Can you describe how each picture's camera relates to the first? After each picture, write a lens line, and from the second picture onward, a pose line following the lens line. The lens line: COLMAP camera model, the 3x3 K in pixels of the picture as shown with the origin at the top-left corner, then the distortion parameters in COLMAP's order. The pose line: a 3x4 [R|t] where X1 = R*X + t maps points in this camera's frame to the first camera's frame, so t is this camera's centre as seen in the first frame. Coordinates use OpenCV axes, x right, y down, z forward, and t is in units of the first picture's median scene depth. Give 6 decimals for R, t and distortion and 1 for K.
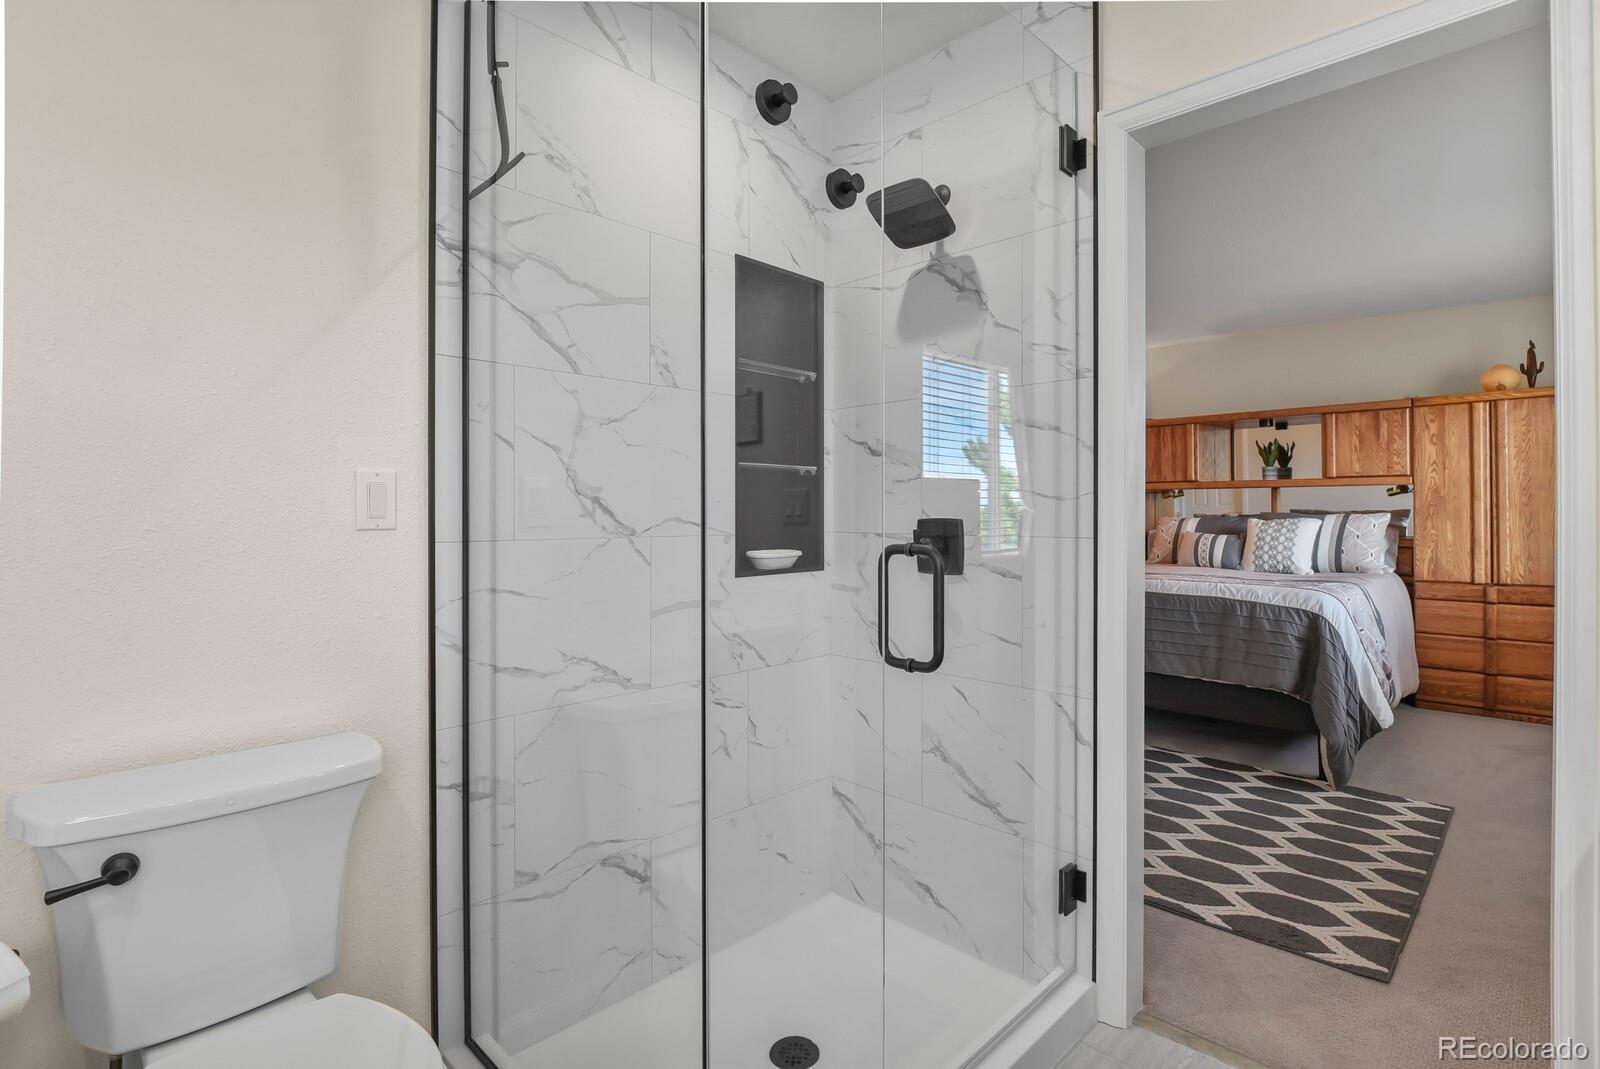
lens RADIAL K [[775.3, 0, 808.4], [0, 775.3, 521.7], [0, 0, 1]] dist [-0.008143, -0.005279]
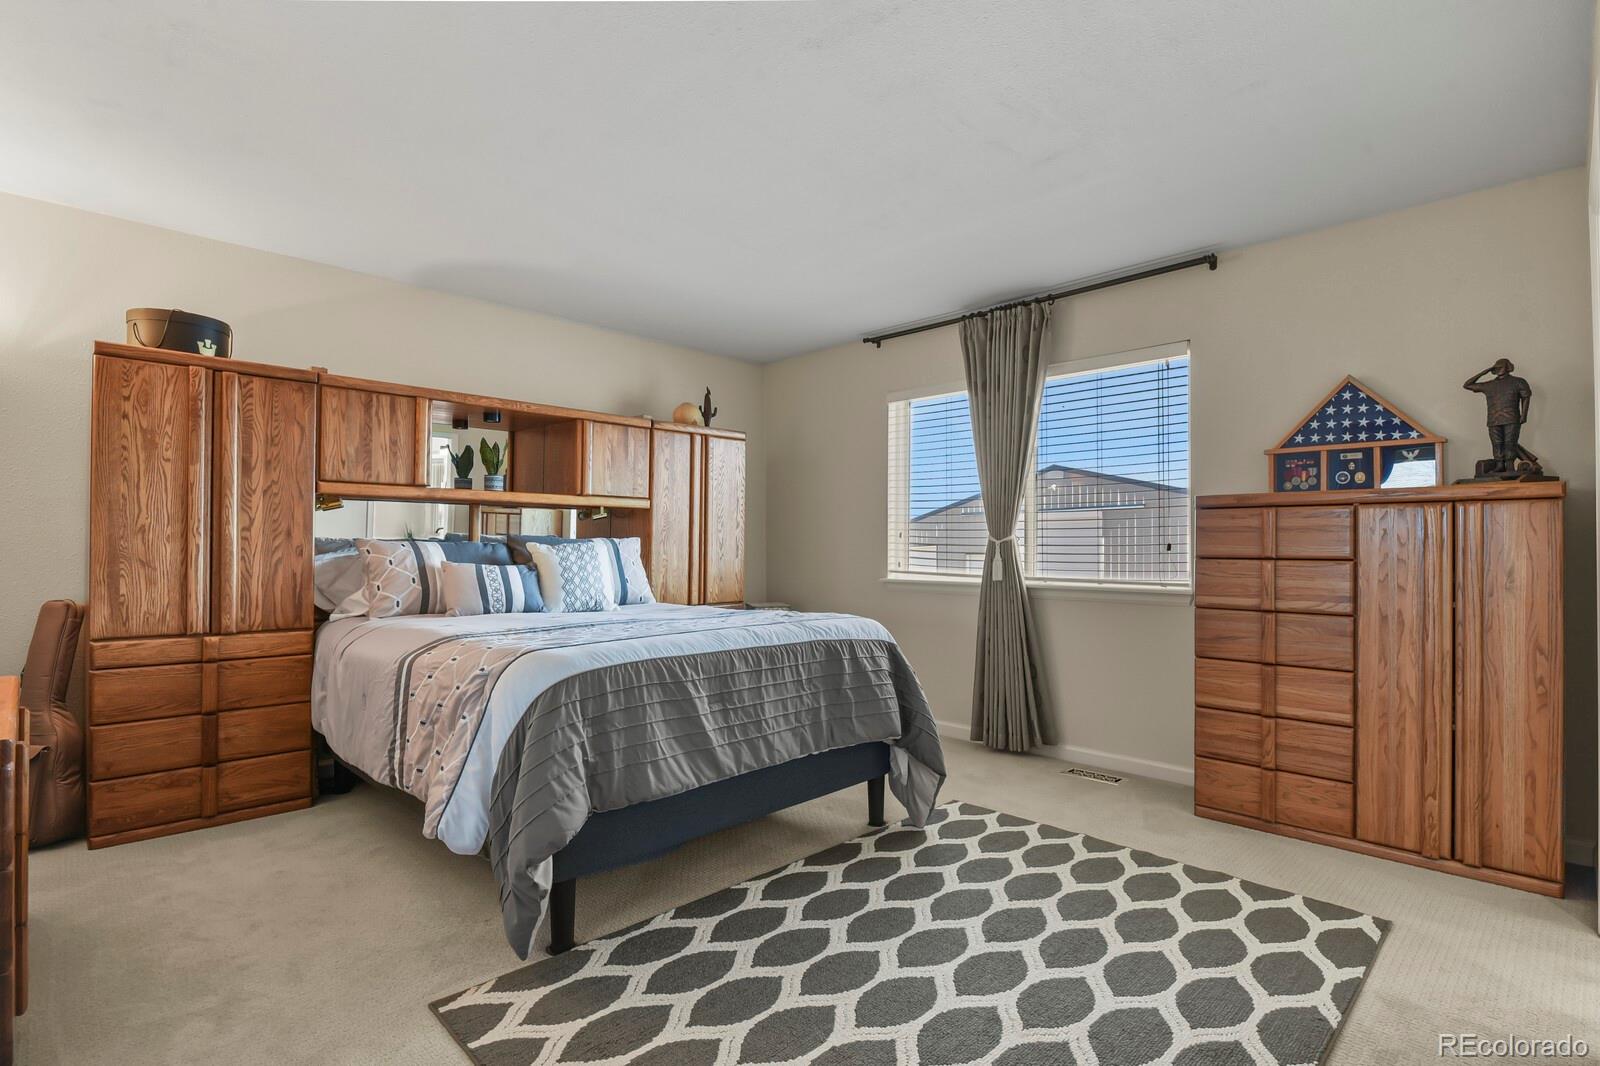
lens RADIAL K [[775.3, 0, 807.5], [0, 775.3, 539.8], [0, 0, 1]] dist [-0.008143, -0.005279]
pose [[0.000425, 0.013040, 0.999915, -0.236236], [0.008042, 0.999883, -0.013043, 0.007007], [-0.999968, 0.008047, 0.000320, 0.995284]]
